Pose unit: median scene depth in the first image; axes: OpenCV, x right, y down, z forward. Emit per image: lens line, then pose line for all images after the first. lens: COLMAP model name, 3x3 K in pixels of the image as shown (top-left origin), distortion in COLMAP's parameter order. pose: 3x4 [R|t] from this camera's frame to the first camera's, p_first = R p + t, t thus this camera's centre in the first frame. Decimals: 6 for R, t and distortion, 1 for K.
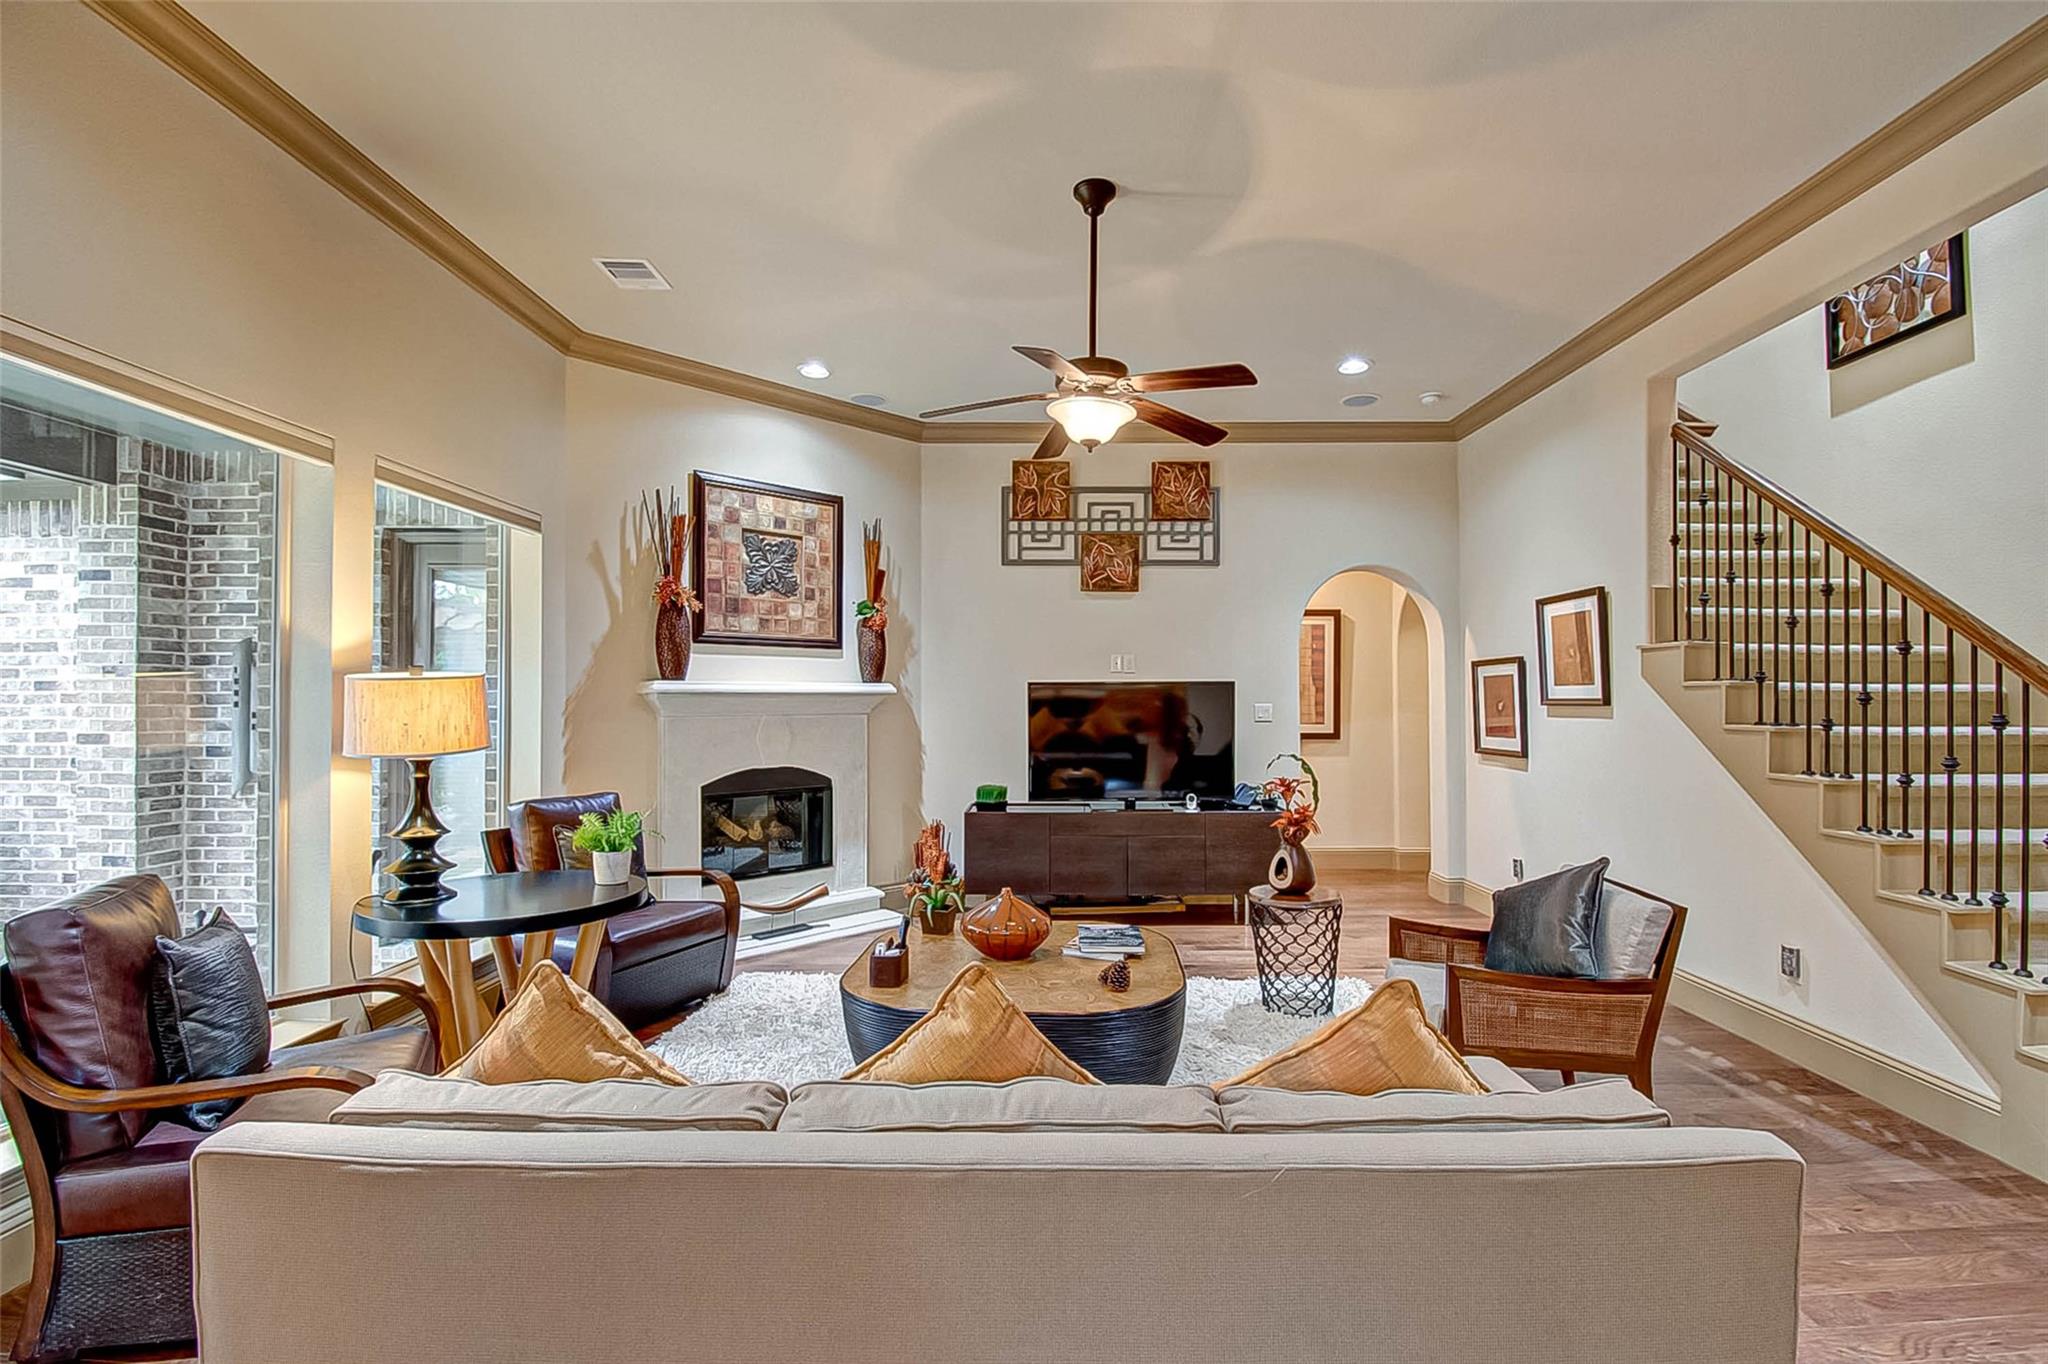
lens RADIAL K [[913.0, 0, 1006.4], [0, 913.0, 699.1], [0, 0, 1]] dist [-0.016011, -0.004302]
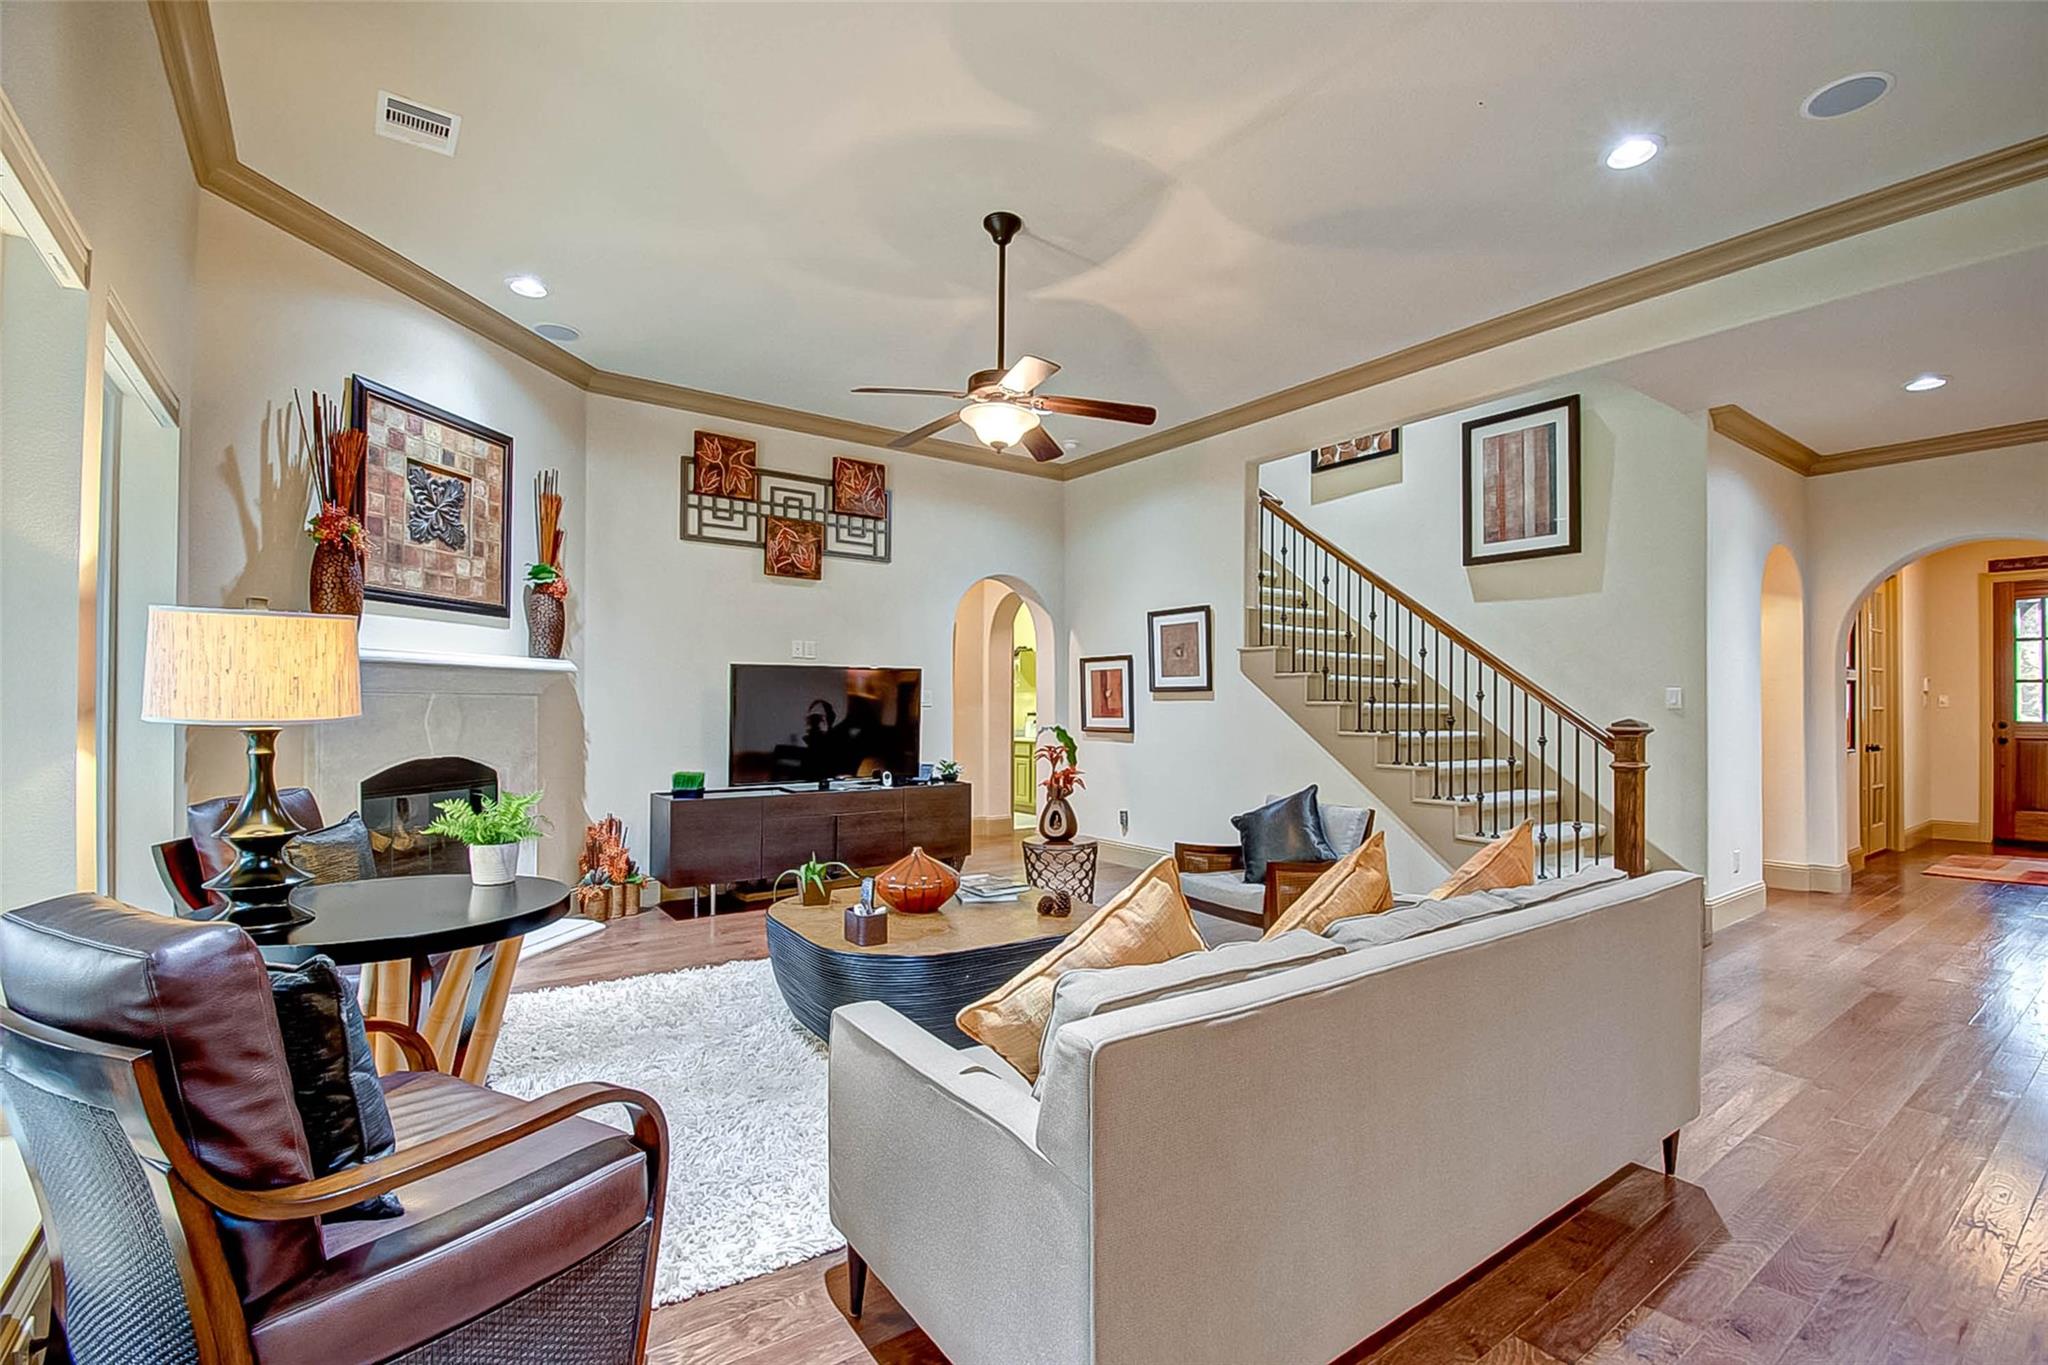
lens RADIAL K [[913.0, 0, 1018.1], [0, 913.0, 702.0], [0, 0, 1]] dist [-0.016011, -0.004302]
pose [[0.805088, 0.008098, 0.593099, -0.323736], [-0.008892, 0.999959, -0.001582, 0.022645], [-0.593088, -0.004000, 0.805128, 0.042325]]
